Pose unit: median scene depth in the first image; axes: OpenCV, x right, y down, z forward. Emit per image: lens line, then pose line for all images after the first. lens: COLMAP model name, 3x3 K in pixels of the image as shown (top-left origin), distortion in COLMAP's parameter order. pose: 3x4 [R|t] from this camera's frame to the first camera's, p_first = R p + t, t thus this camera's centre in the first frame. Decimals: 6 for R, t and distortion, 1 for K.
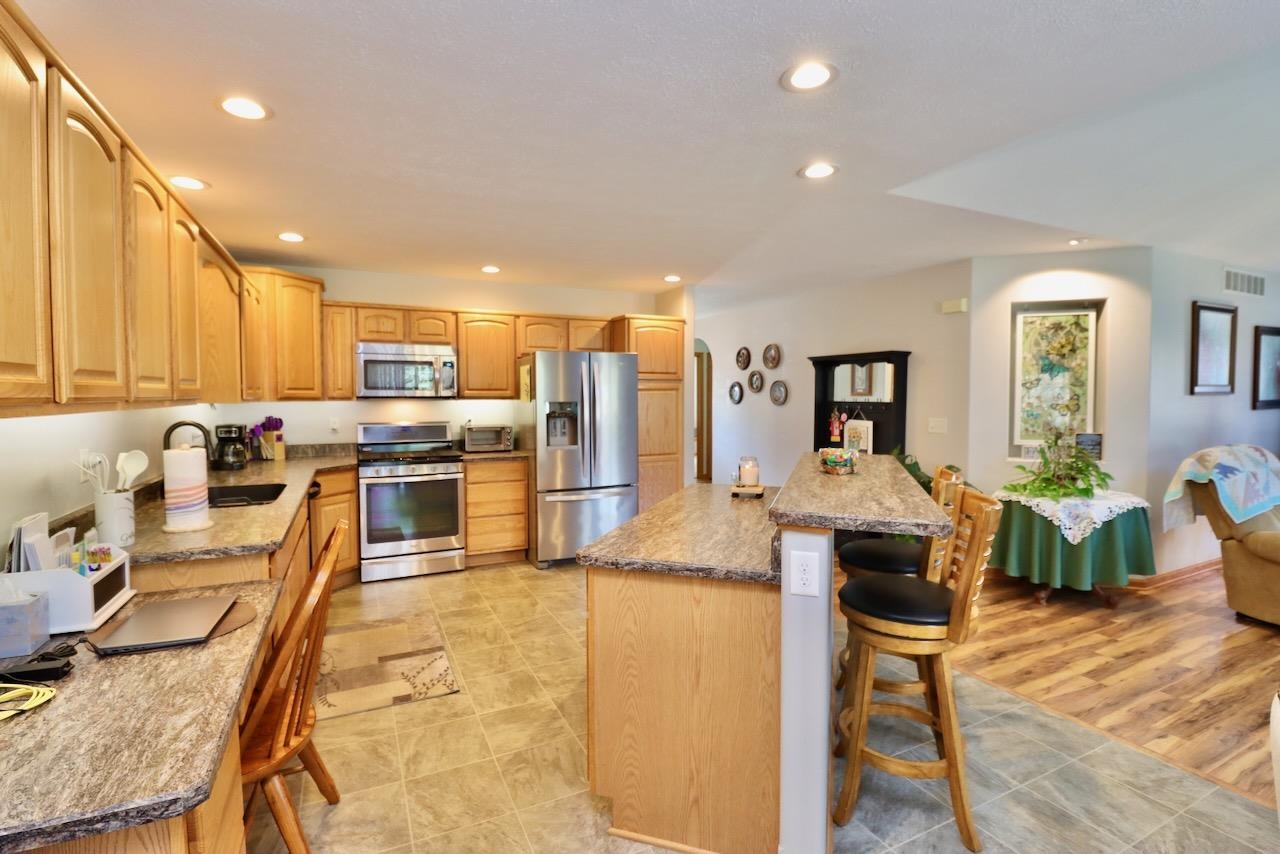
lens RADIAL K [[592.8, 0, 635.6], [0, 592.8, 419.4], [0, 0, 1]] dist [-0.008339, -0.007440]
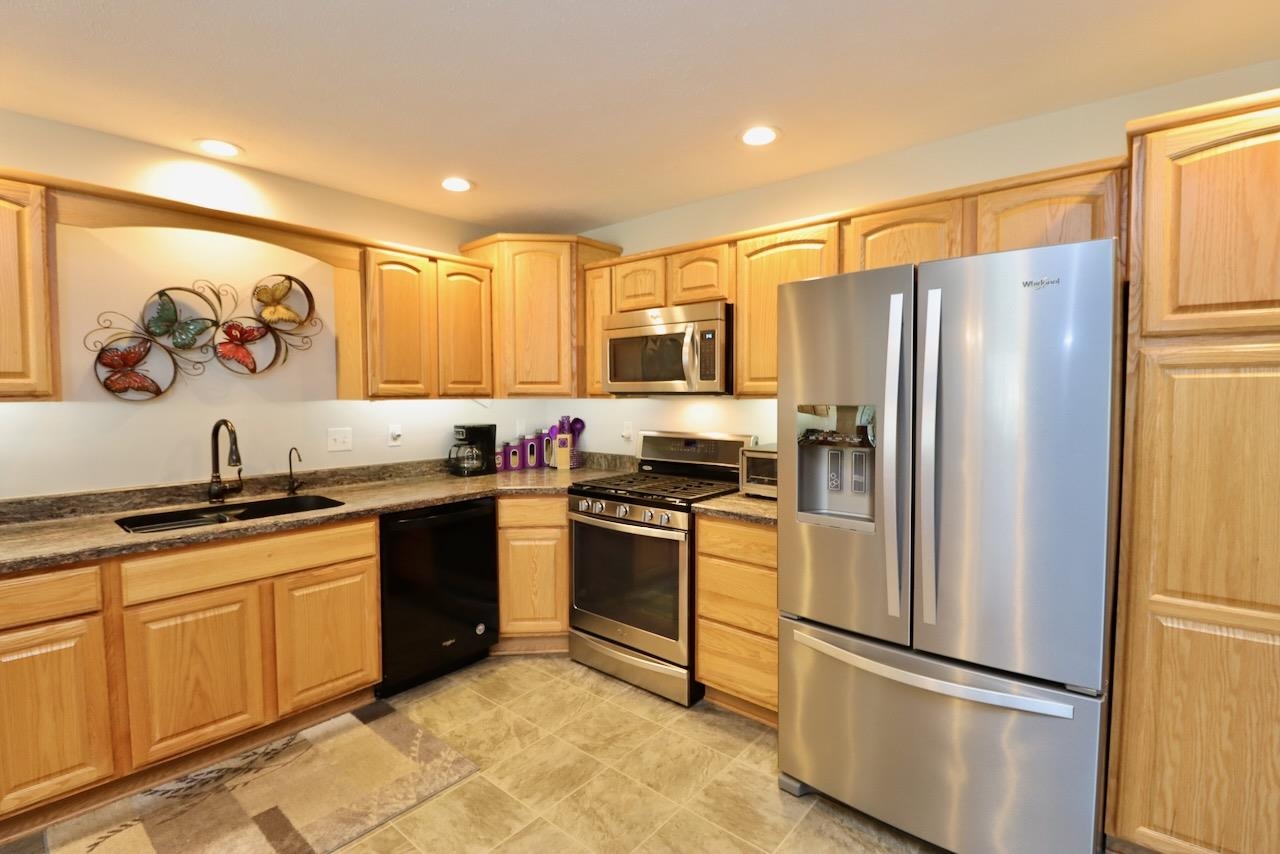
lens RADIAL K [[592.8, 0, 629.6], [0, 592.8, 420.3], [0, 0, 1]] dist [-0.008339, -0.007440]
pose [[0.403514, 0.042691, -0.913977, 0.181788], [-0.034957, 0.998901, 0.031225, -0.027967], [0.914305, 0.019350, 0.404563, 0.730414]]
